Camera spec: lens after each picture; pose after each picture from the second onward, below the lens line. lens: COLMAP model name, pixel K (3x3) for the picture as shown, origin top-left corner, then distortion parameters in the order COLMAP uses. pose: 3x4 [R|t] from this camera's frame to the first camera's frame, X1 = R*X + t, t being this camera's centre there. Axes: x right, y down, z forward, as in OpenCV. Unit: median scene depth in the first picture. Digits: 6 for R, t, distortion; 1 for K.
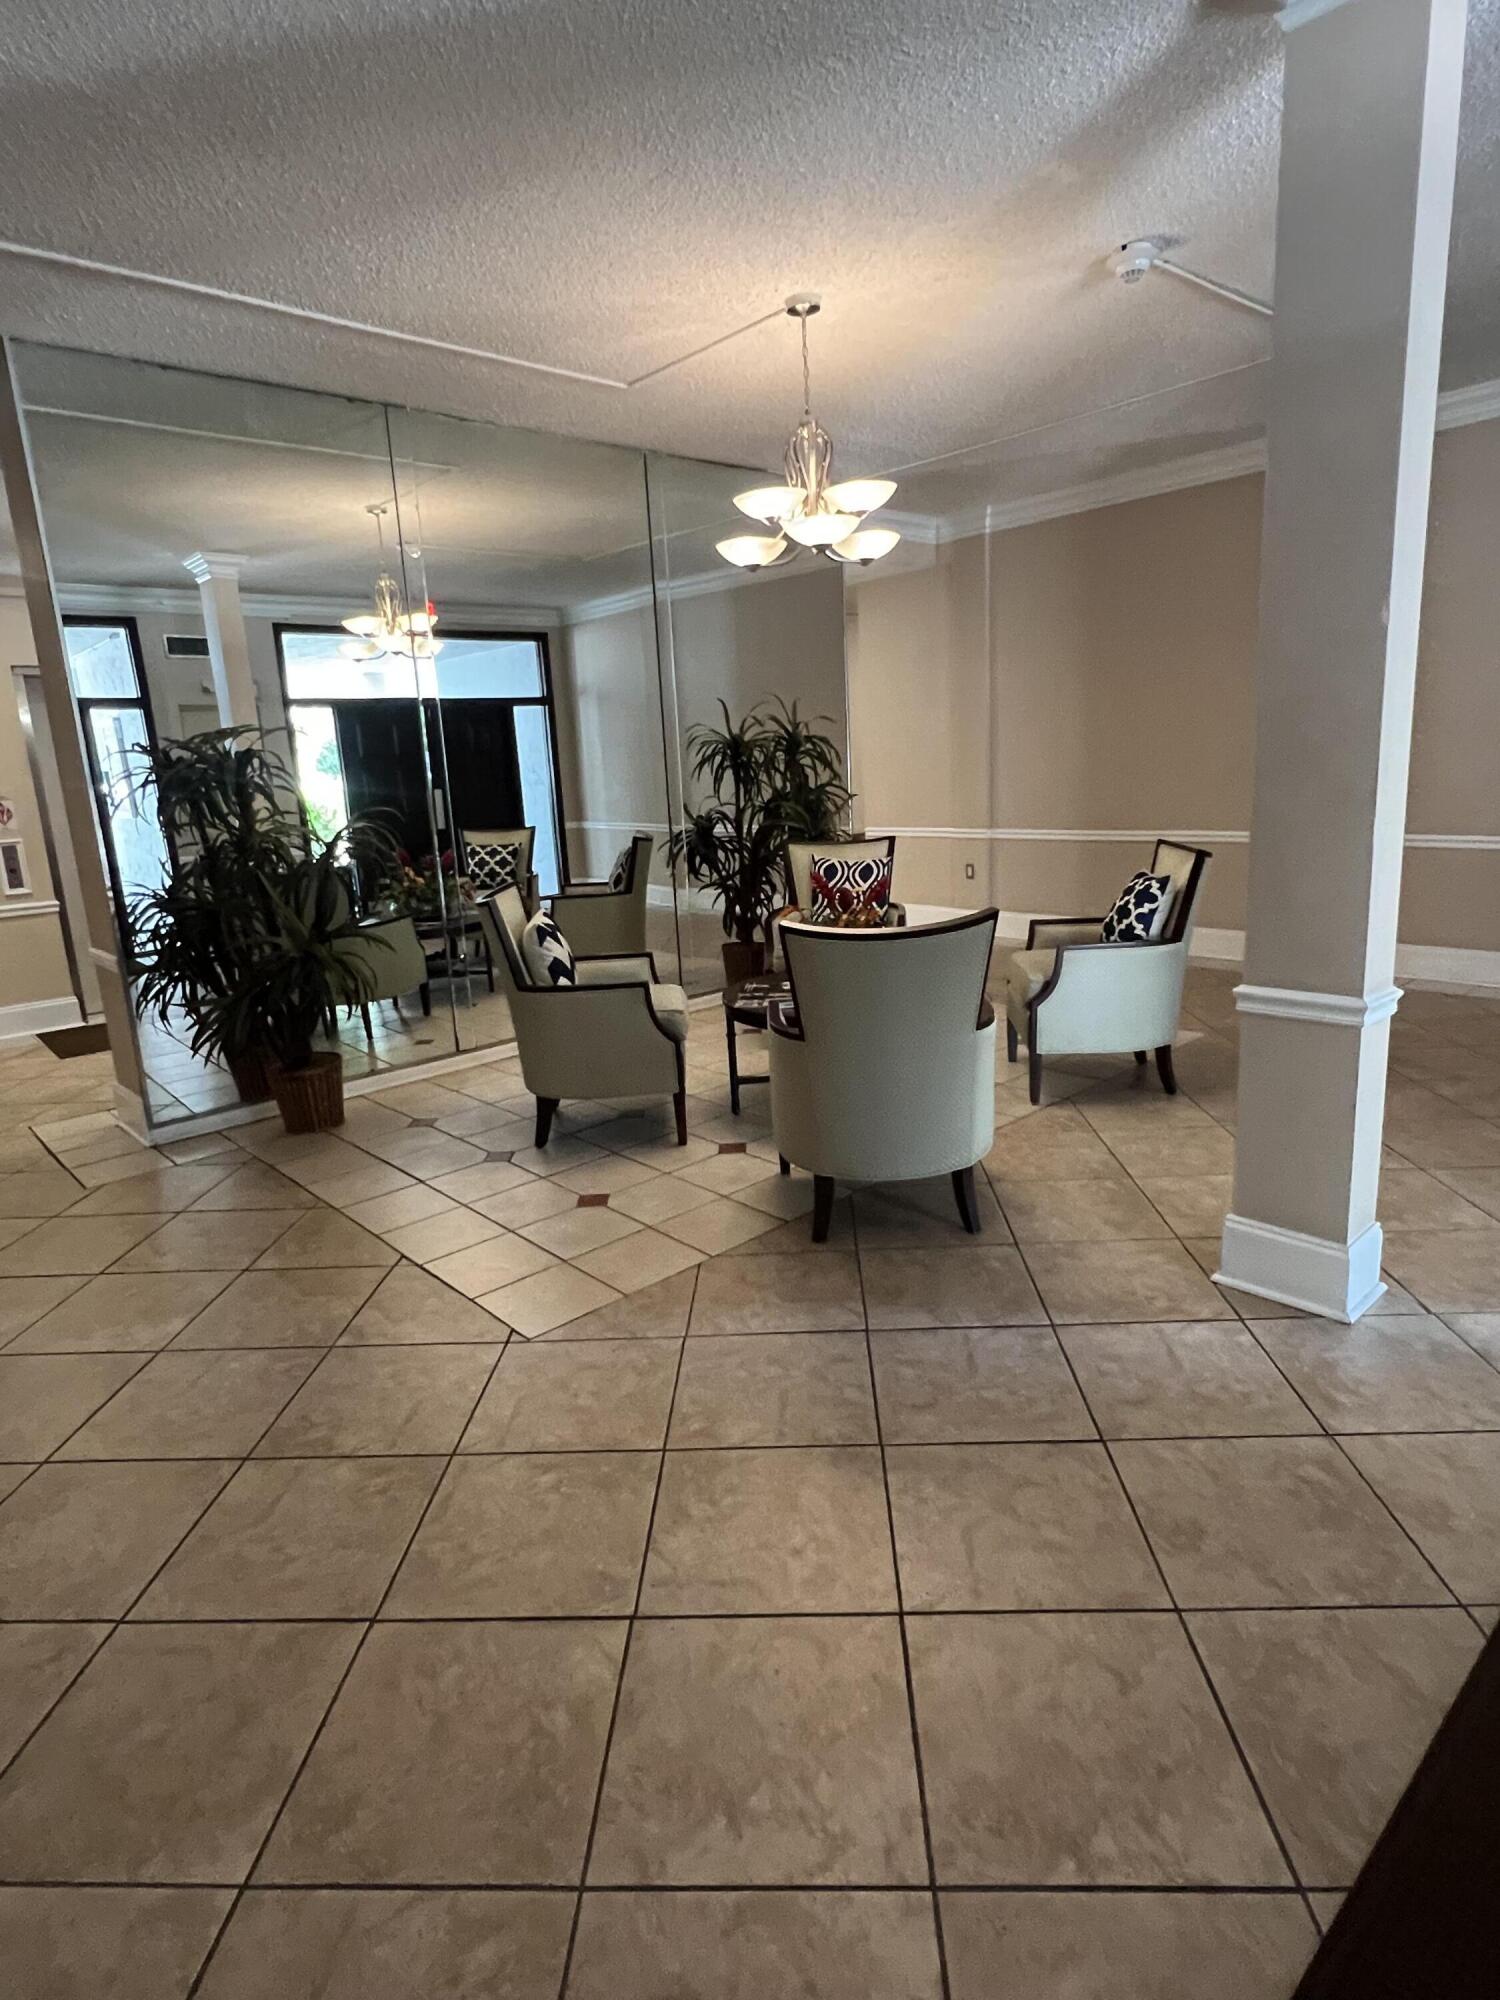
lens RADIAL K [[1094.6, 0, 750.0], [0, 1094.6, 1000.0], [0, 0, 1]] dist [-0.004283, -0.001256]
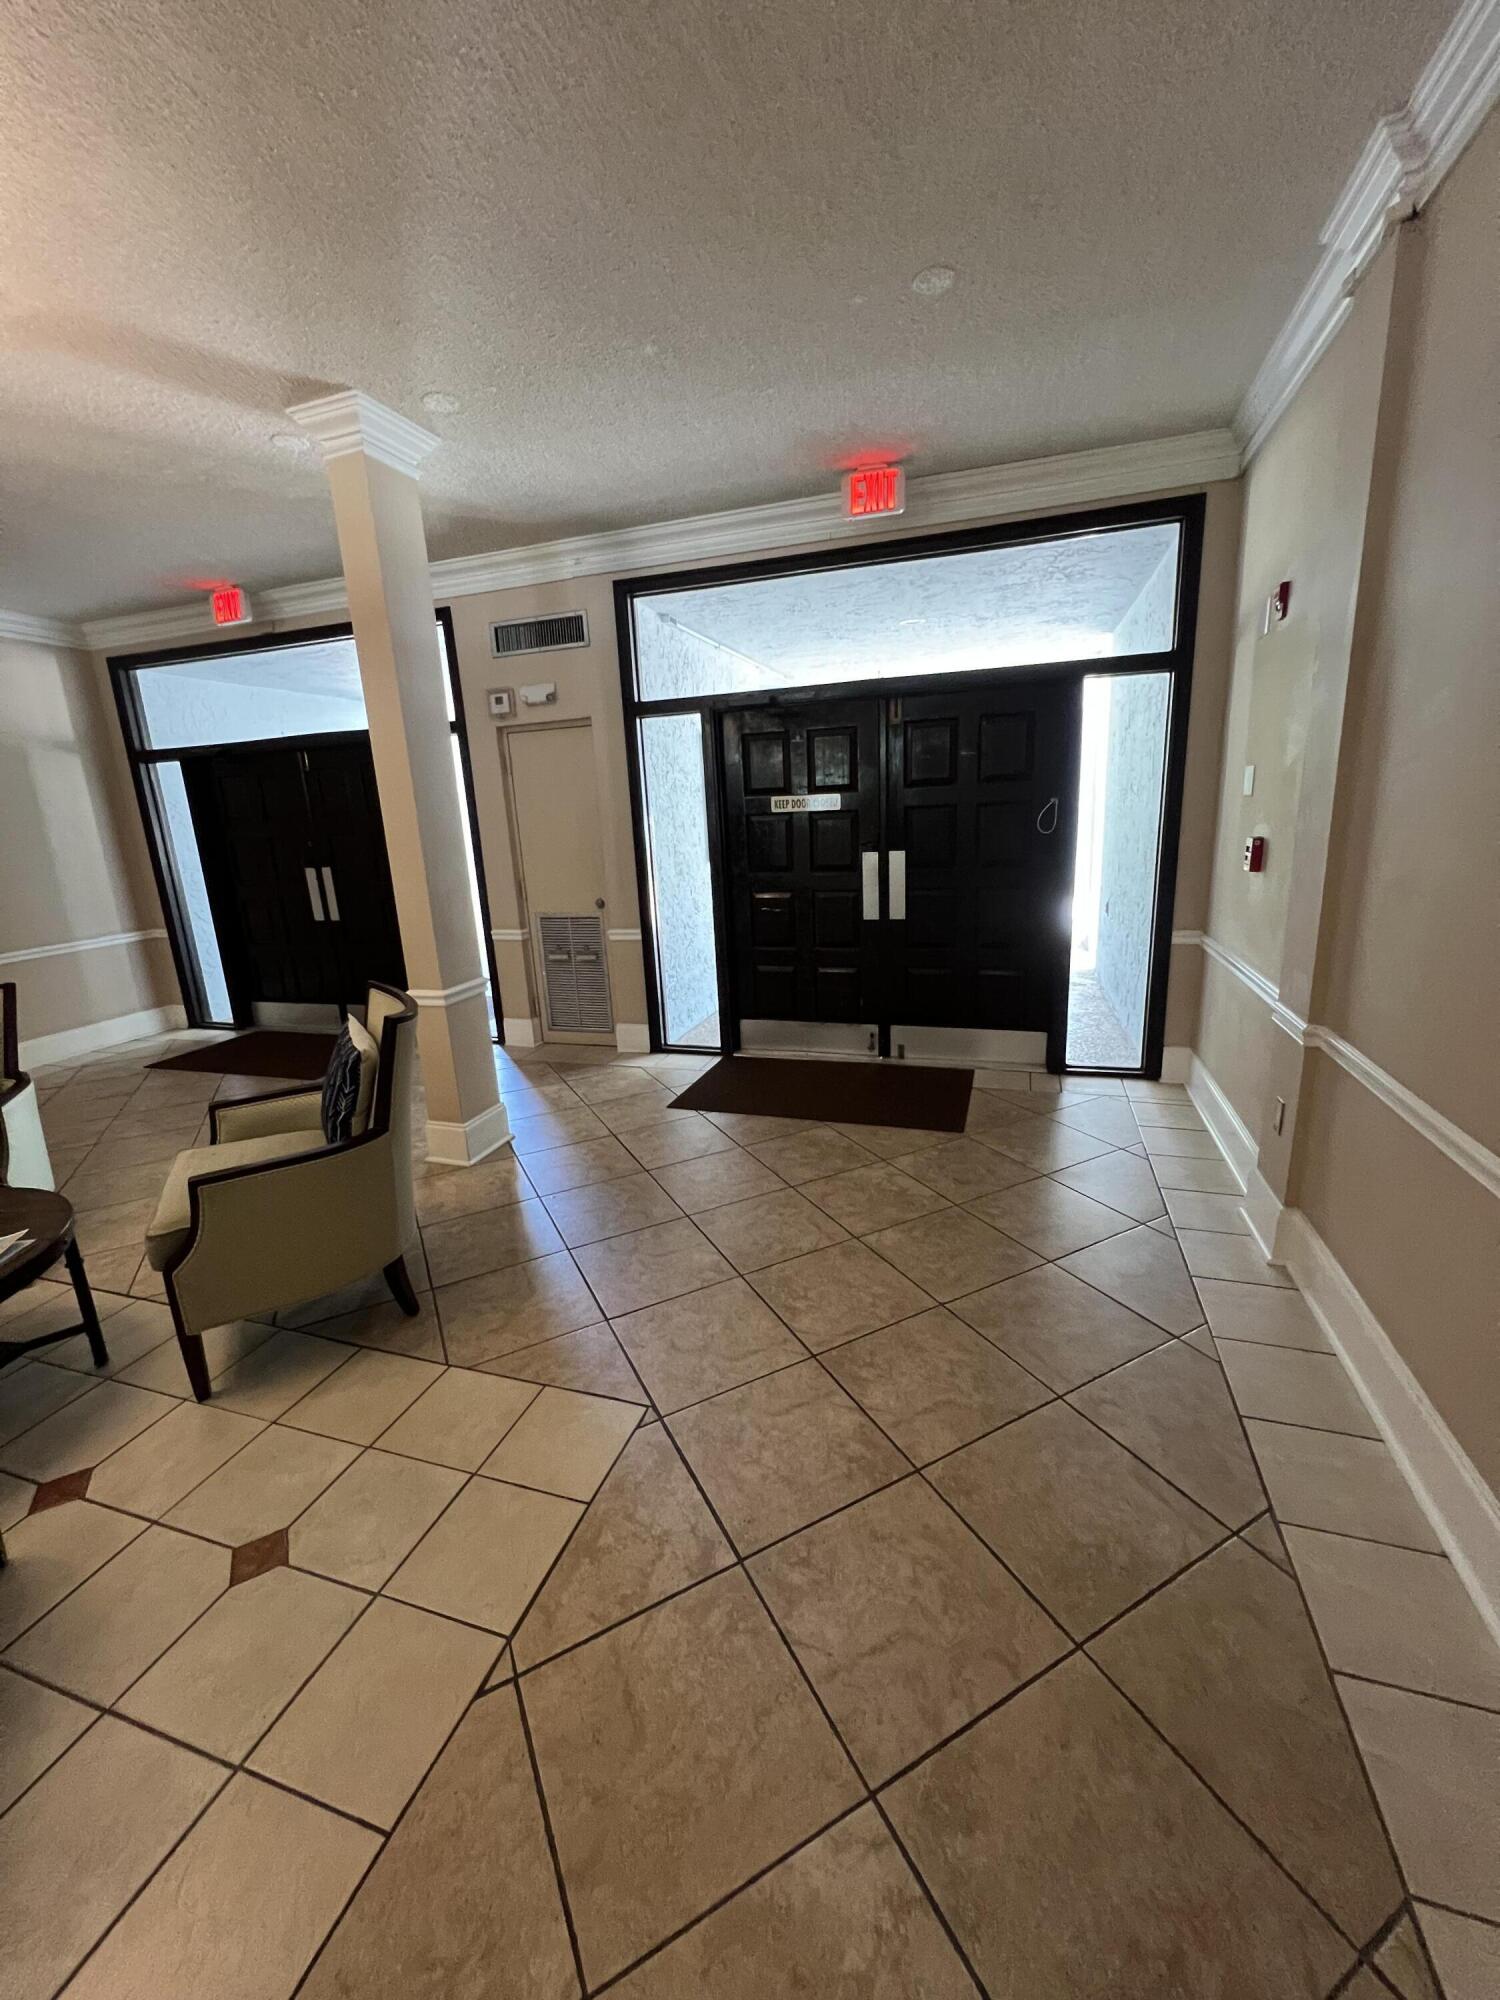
lens RADIAL K [[801.6, 0, 750.0], [0, 801.6, 1000.0], [0, 0, 1]] dist [-0.010060, -0.000062]
pose [[-0.490621, -0.130102, 0.861606, -0.915729], [0.264010, 0.920120, 0.289272, -0.248157], [-0.830415, 0.369396, -0.417082, 1.192971]]
